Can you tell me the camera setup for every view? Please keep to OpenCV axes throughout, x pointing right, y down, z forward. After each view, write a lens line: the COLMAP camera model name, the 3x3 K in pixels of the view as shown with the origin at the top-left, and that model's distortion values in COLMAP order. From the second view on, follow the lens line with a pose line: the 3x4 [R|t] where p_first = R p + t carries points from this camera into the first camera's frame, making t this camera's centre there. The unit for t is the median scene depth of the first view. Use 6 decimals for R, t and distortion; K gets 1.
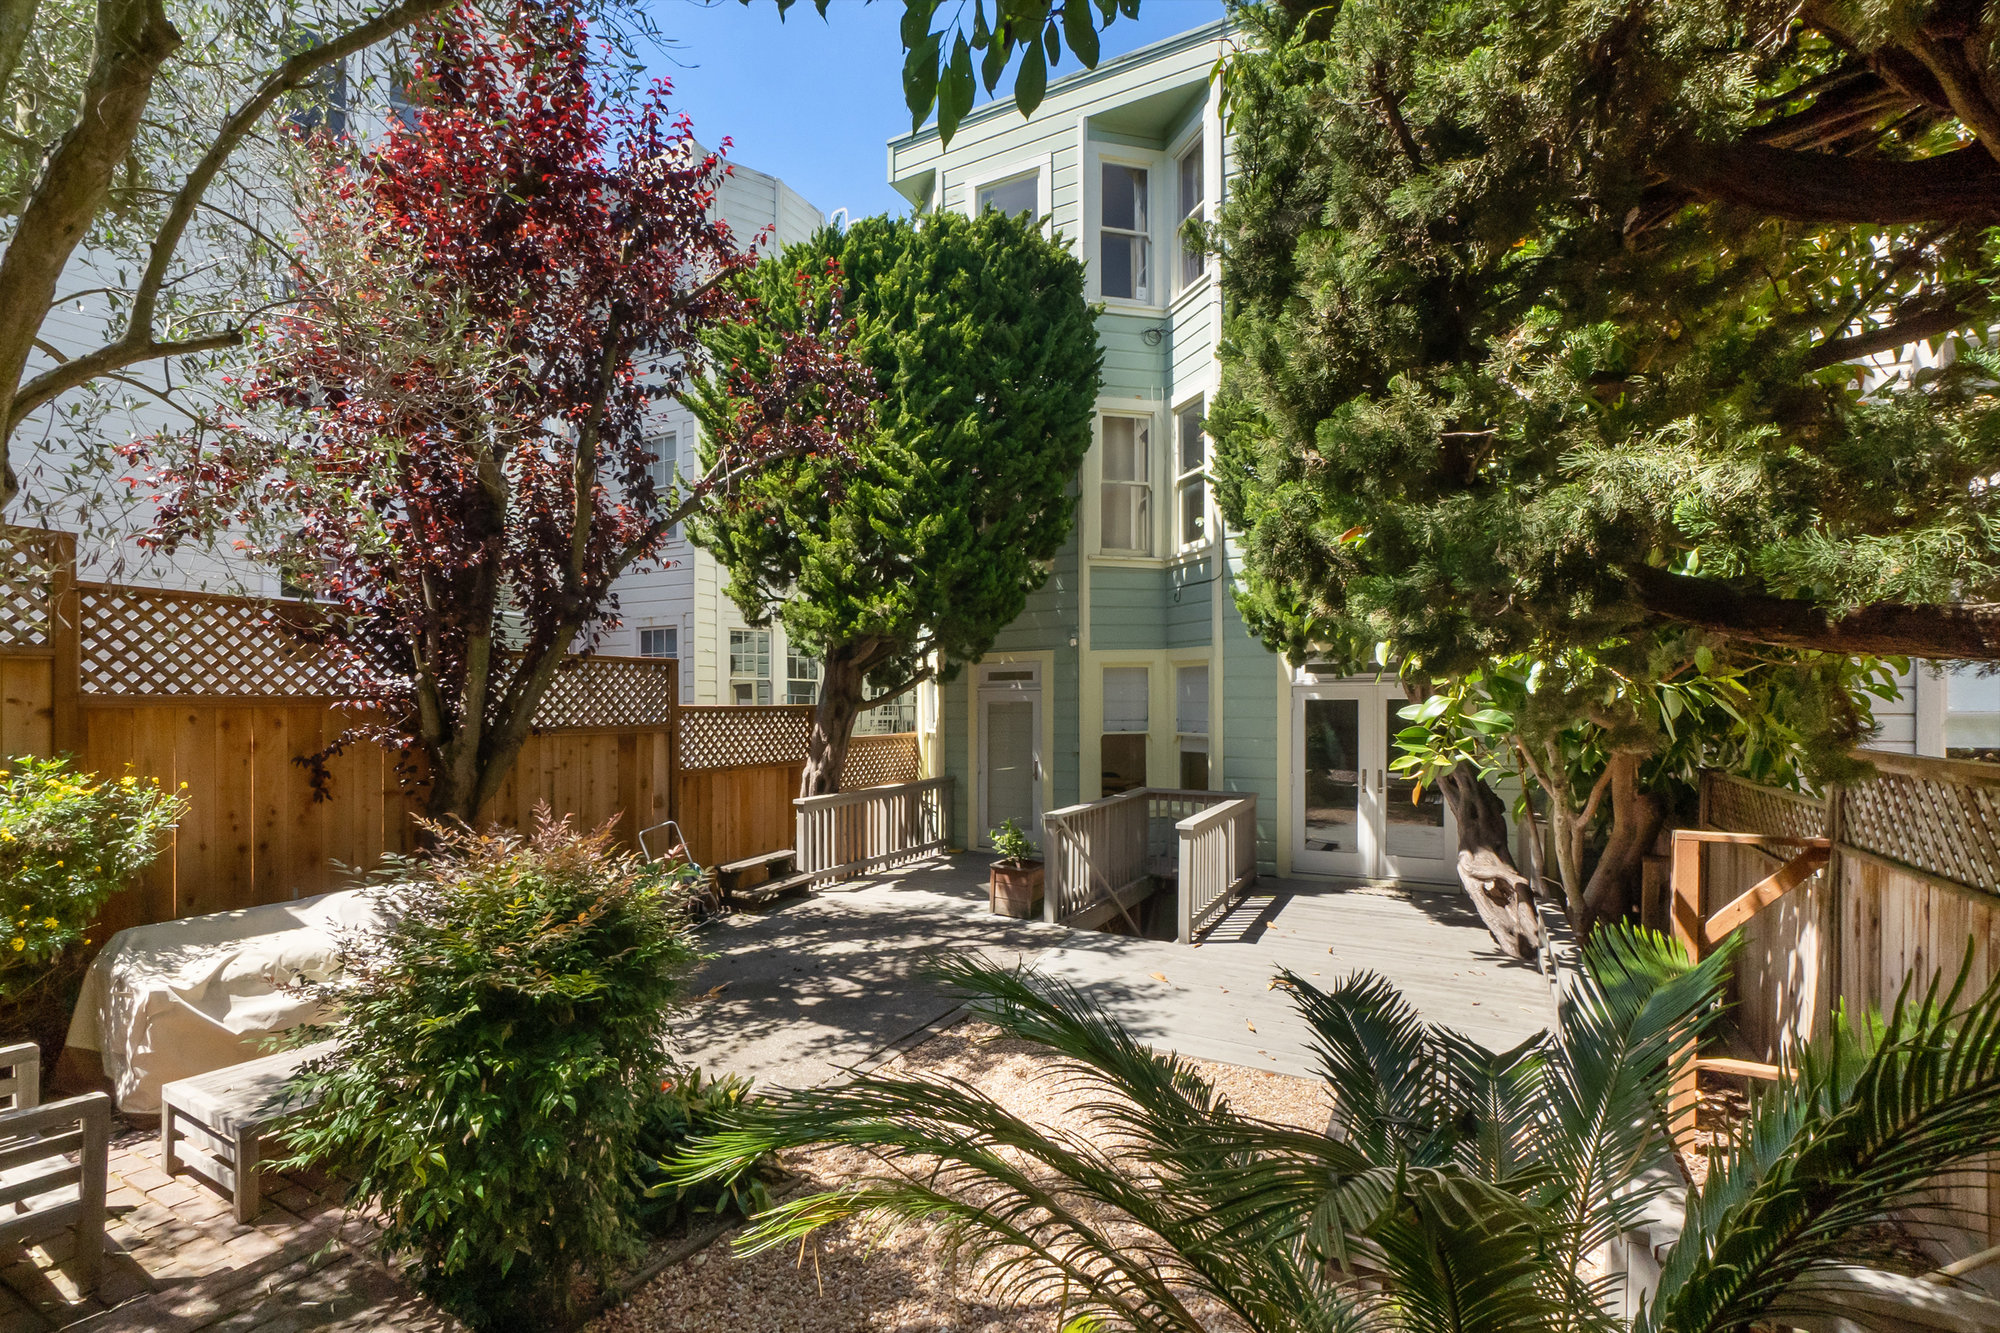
lens RADIAL K [[865.3, 0, 991.5], [0, 865.3, 680.5], [0, 0, 1]] dist [-0.000953, -0.000223]
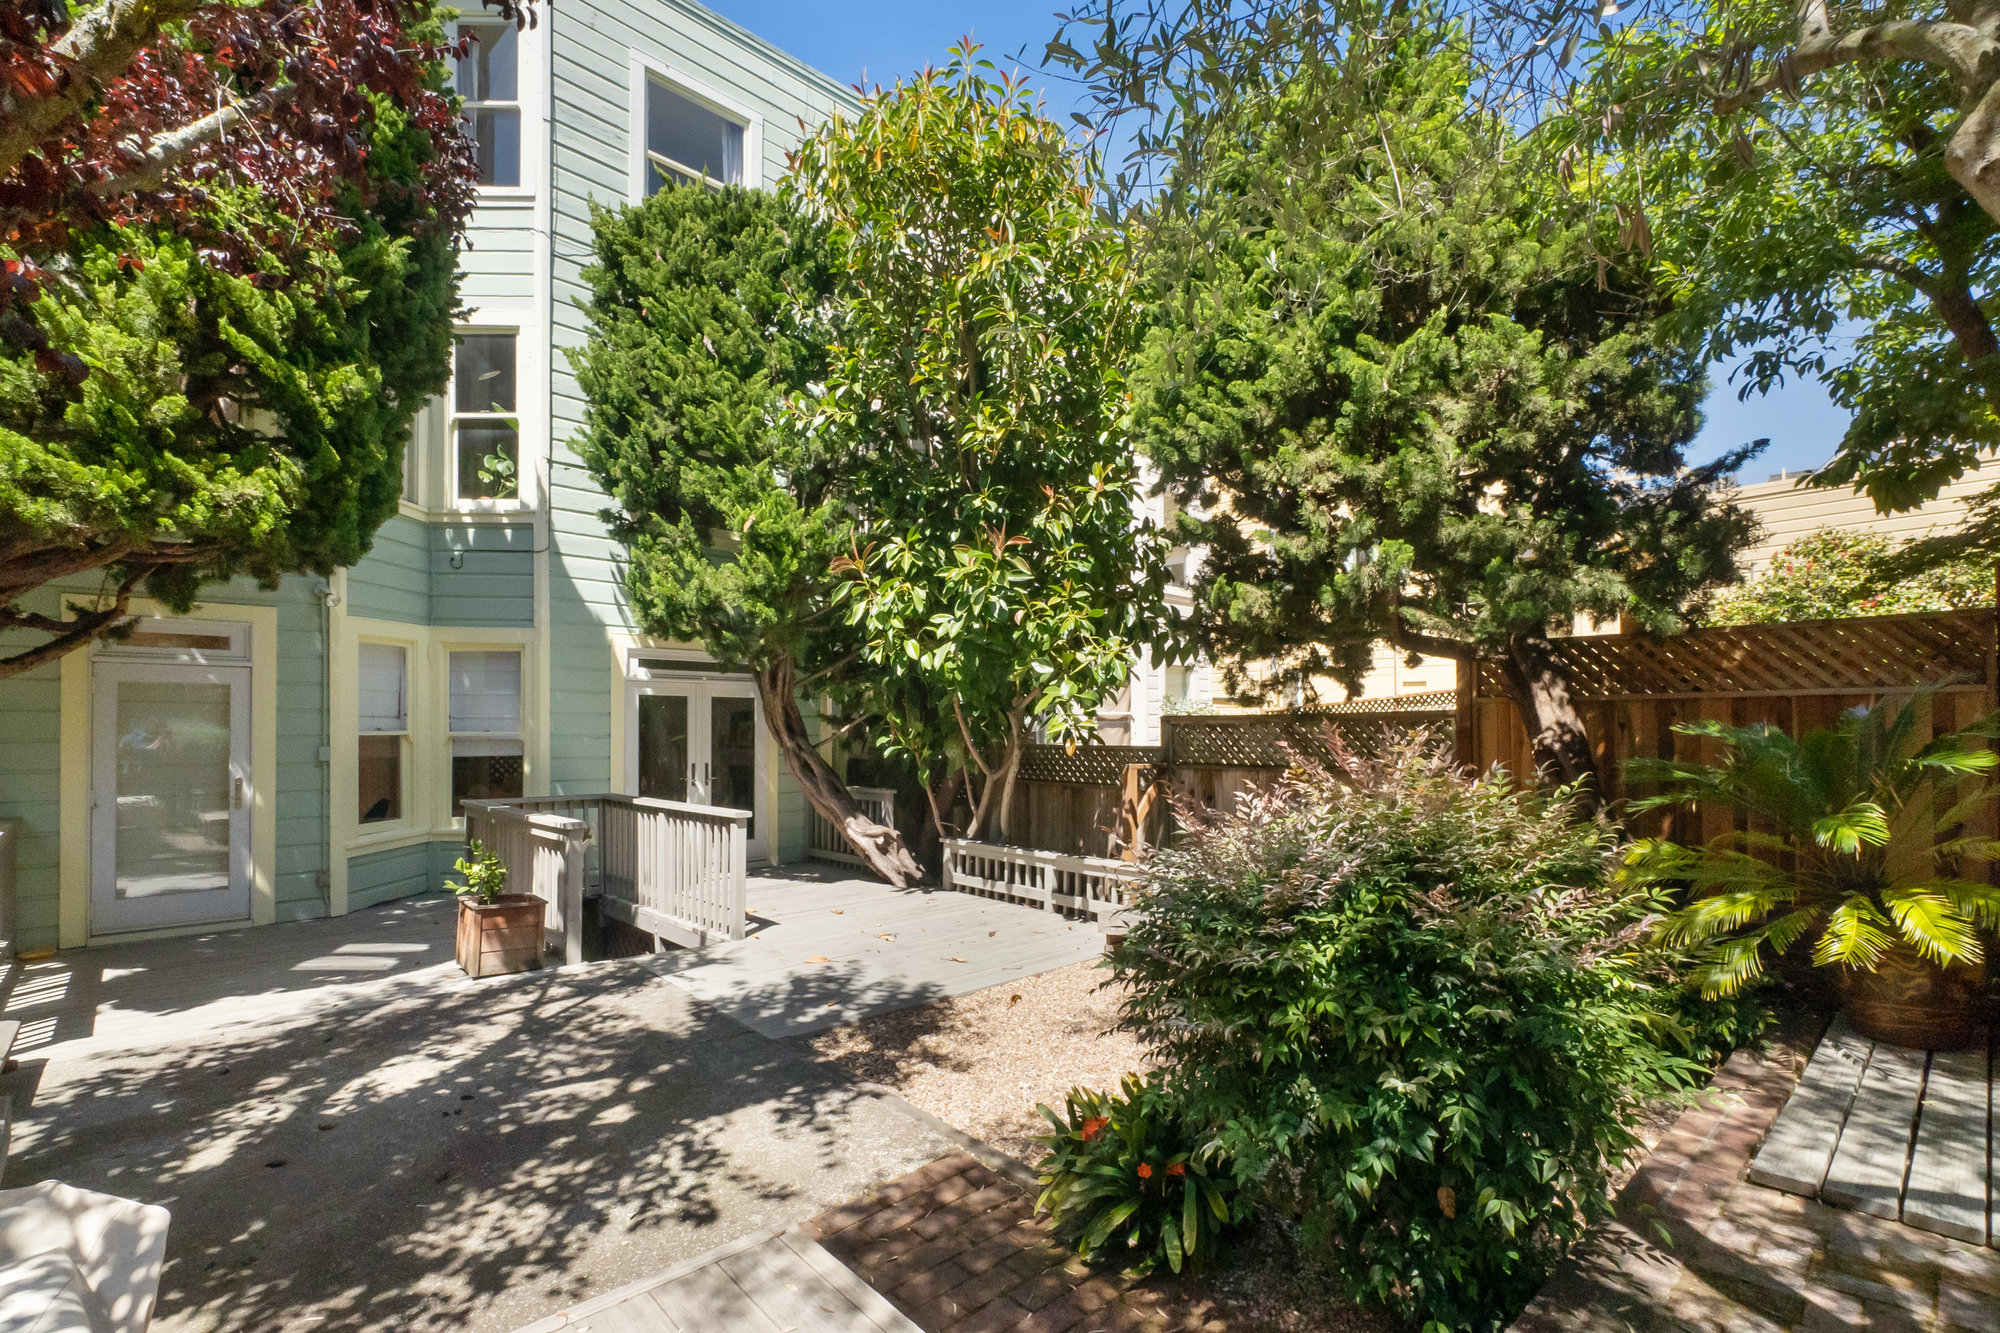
lens RADIAL K [[865.3, 0, 991.5], [0, 865.3, 680.5], [0, 0, 1]] dist [-0.000953, -0.000223]
pose [[0.336477, 0.056119, 0.940018, -0.590603], [-0.024743, 0.998405, -0.050749, 0.065590], [-0.941366, -0.006183, 0.337329, 0.433480]]
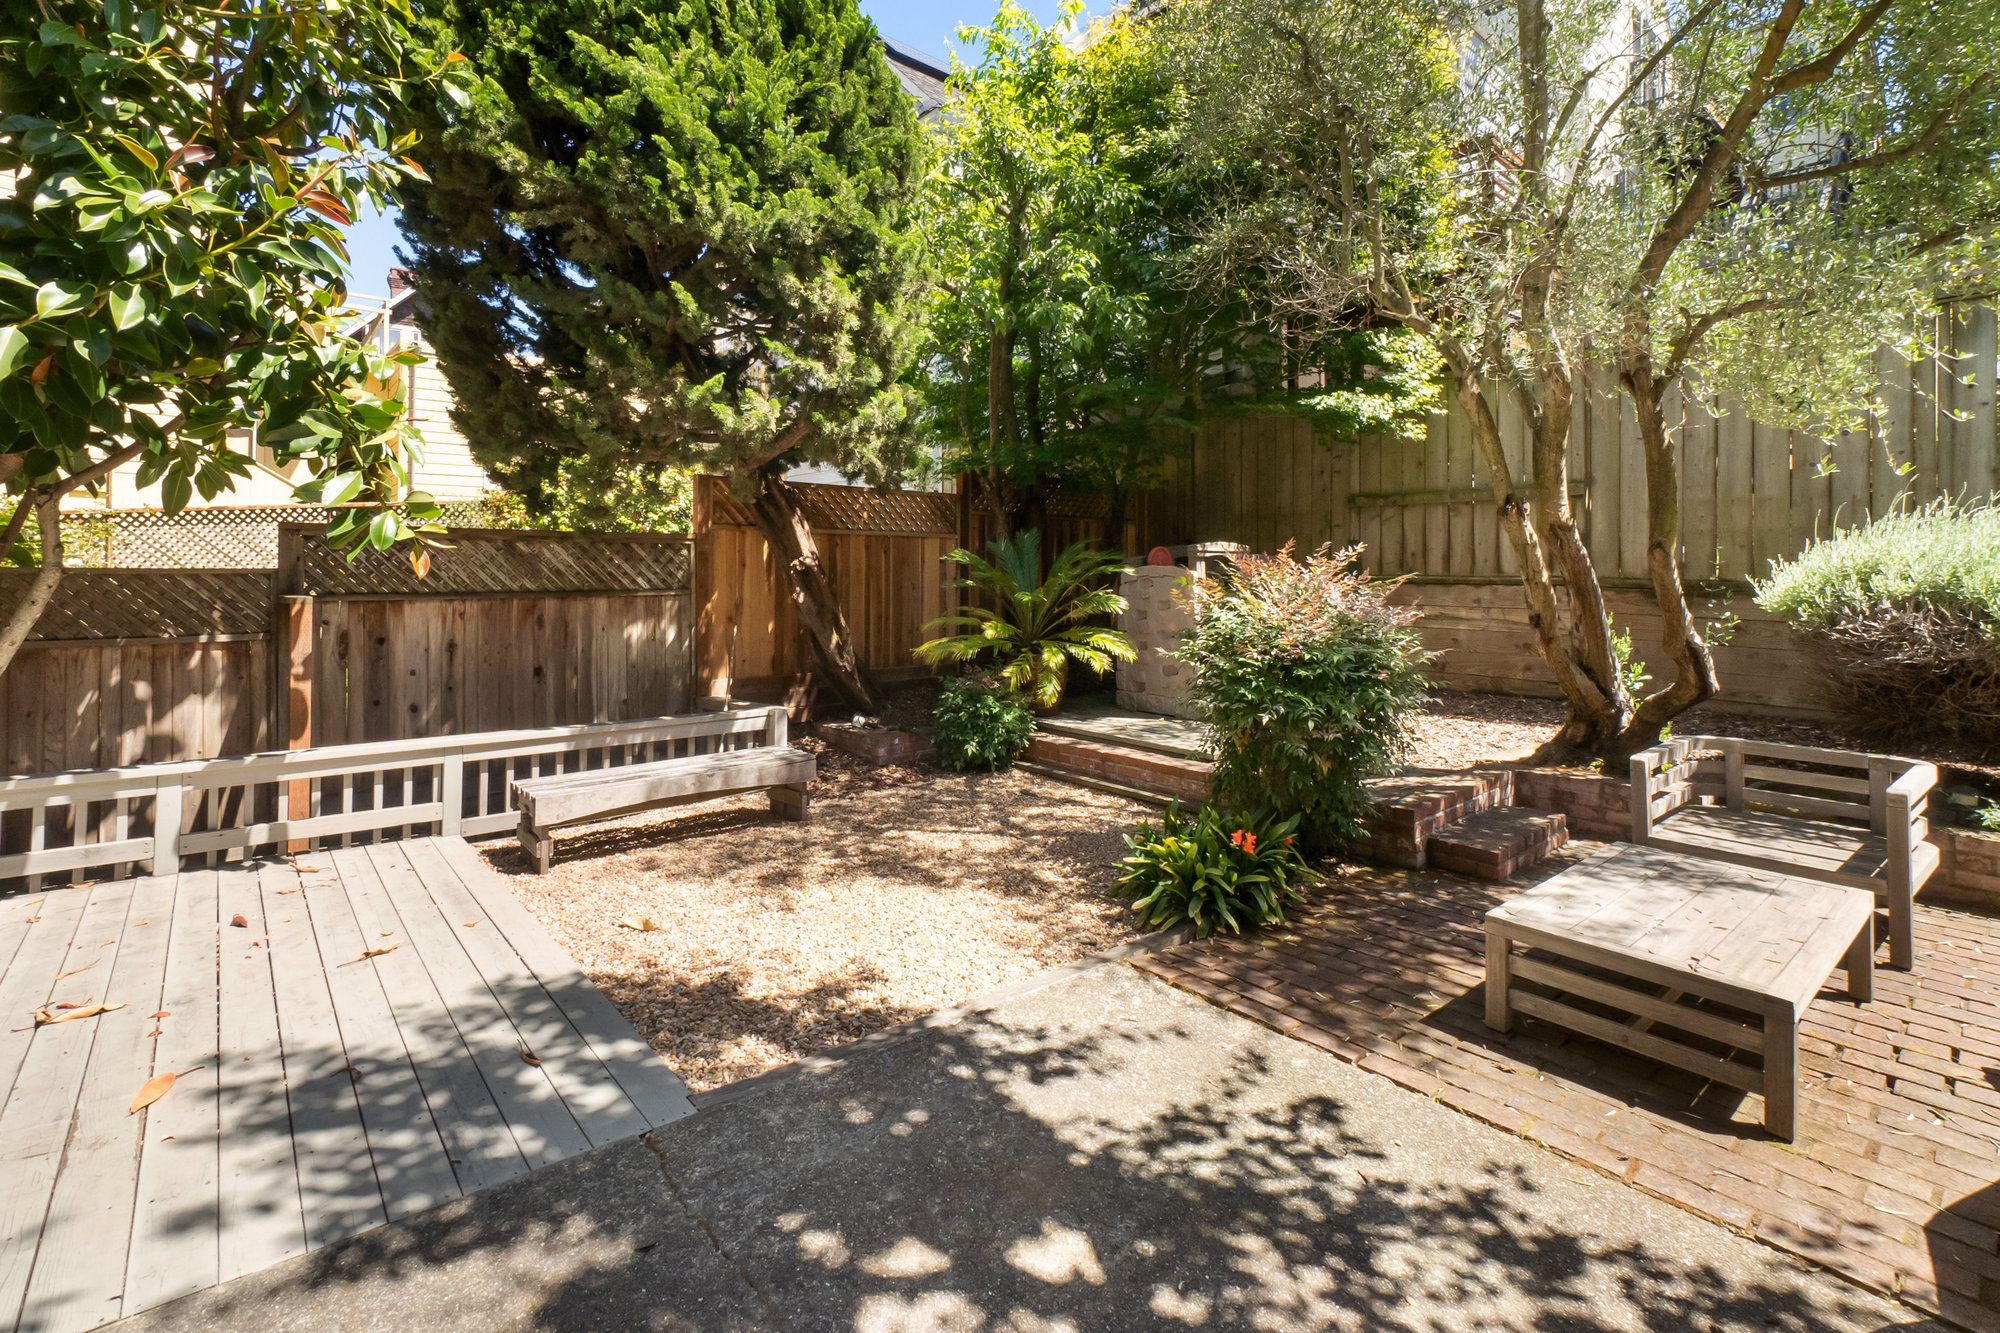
lens RADIAL K [[919.1, 0, 947.9], [0, 919.1, 574.6], [0, 0, 1]] dist [0.001096, 0.000062]
pose [[-0.913299, -0.008836, 0.407194, -0.253326], [-0.018411, 0.999638, -0.019603, 0.100451], [-0.406874, -0.025401, -0.913131, 1.086454]]
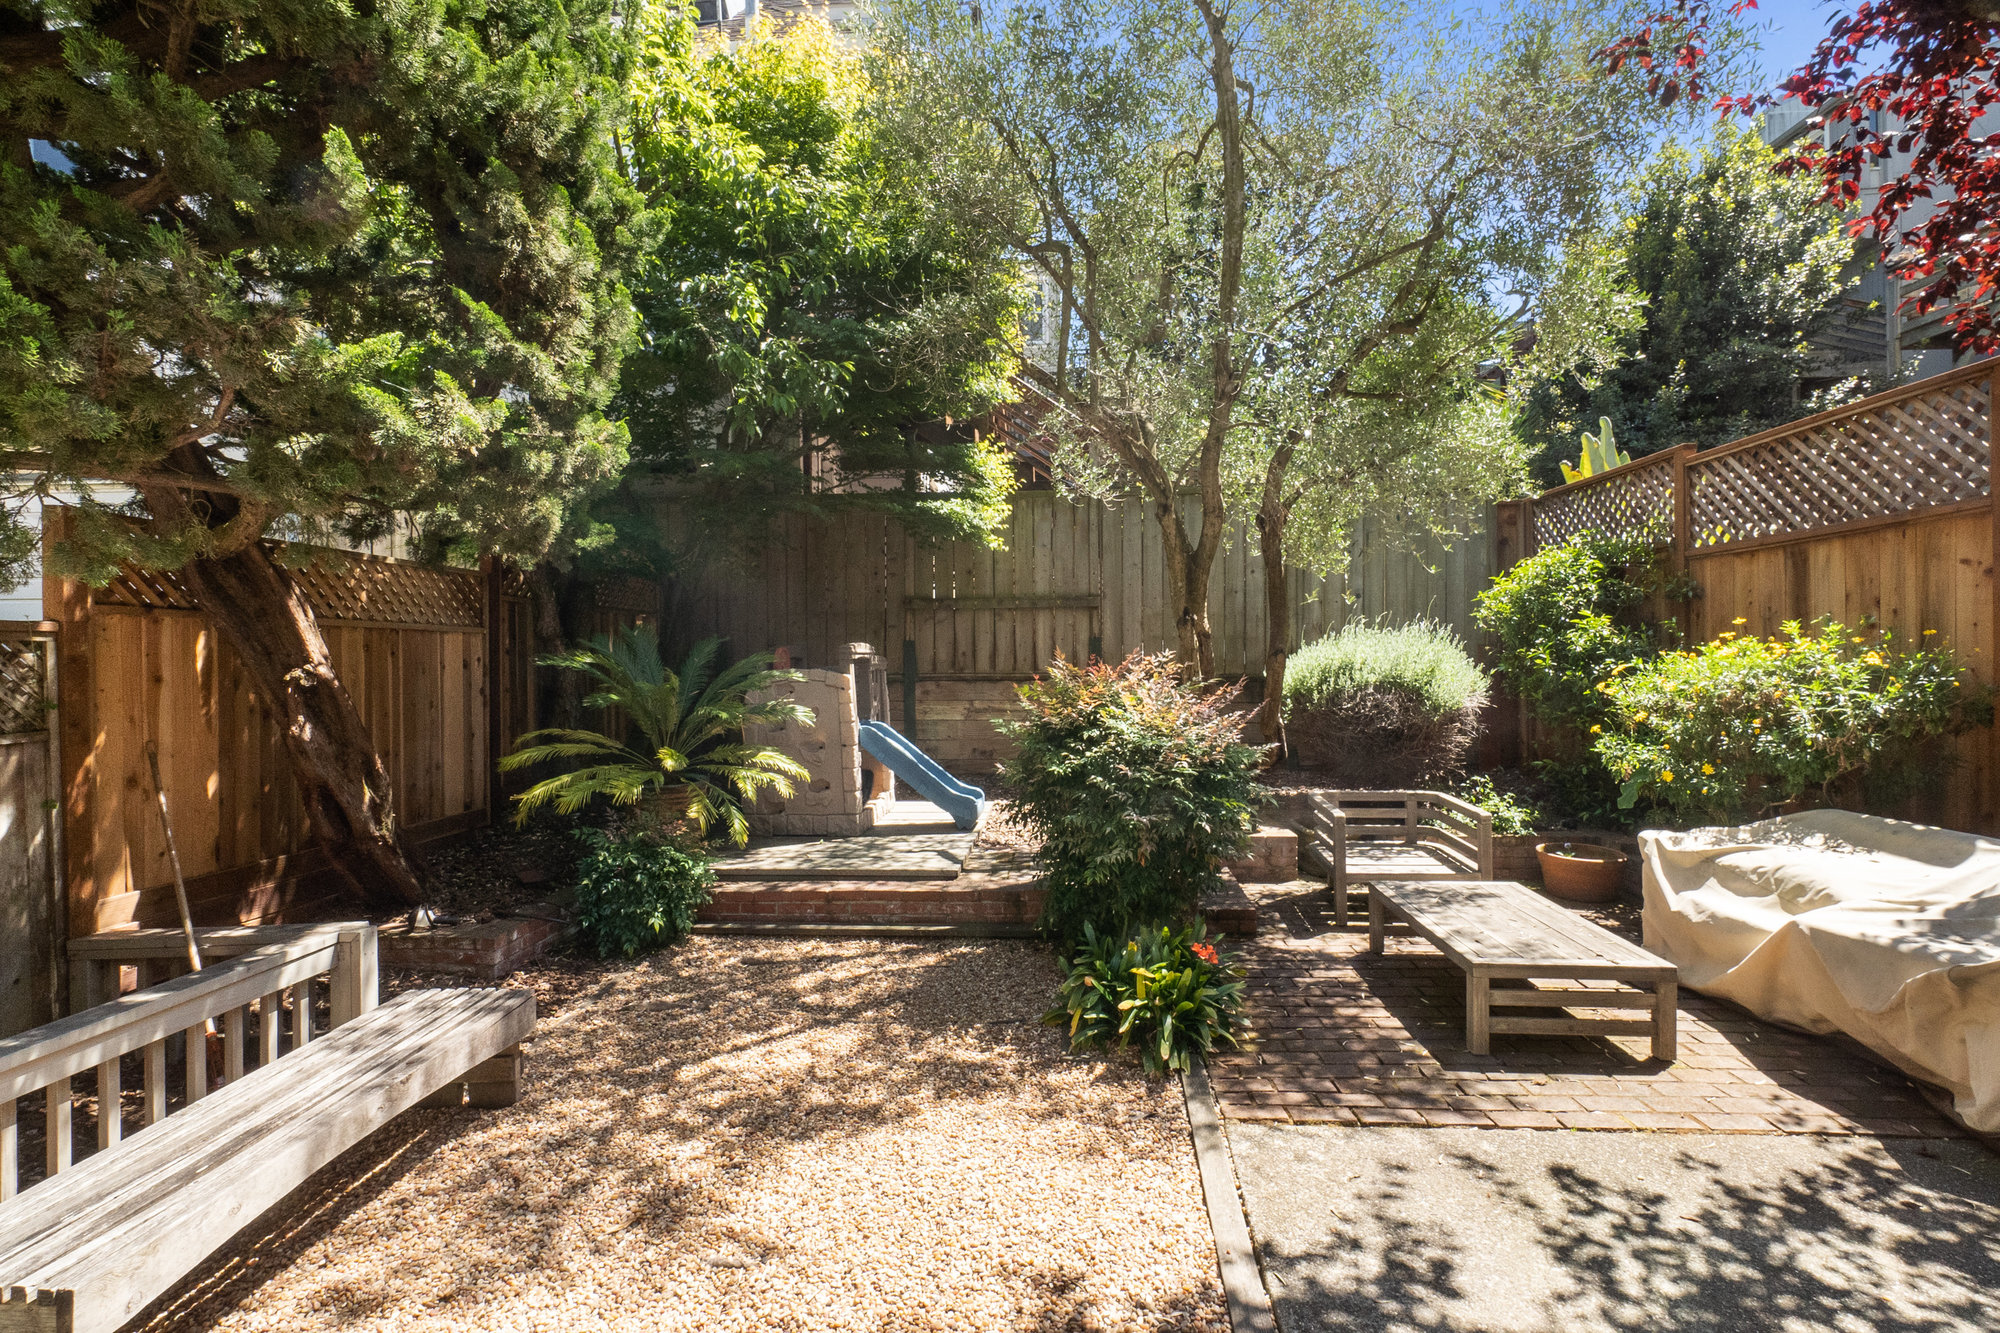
lens RADIAL K [[903.4, 0, 993.5], [0, 903.4, 660.3], [0, 0, 1]] dist [-0.003019, -0.000308]
pose [[-0.915944, 0.005022, -0.401275, 0.130262], [0.018165, 0.999416, -0.028953, 0.087079], [0.400895, -0.033809, -0.915500, 0.952875]]
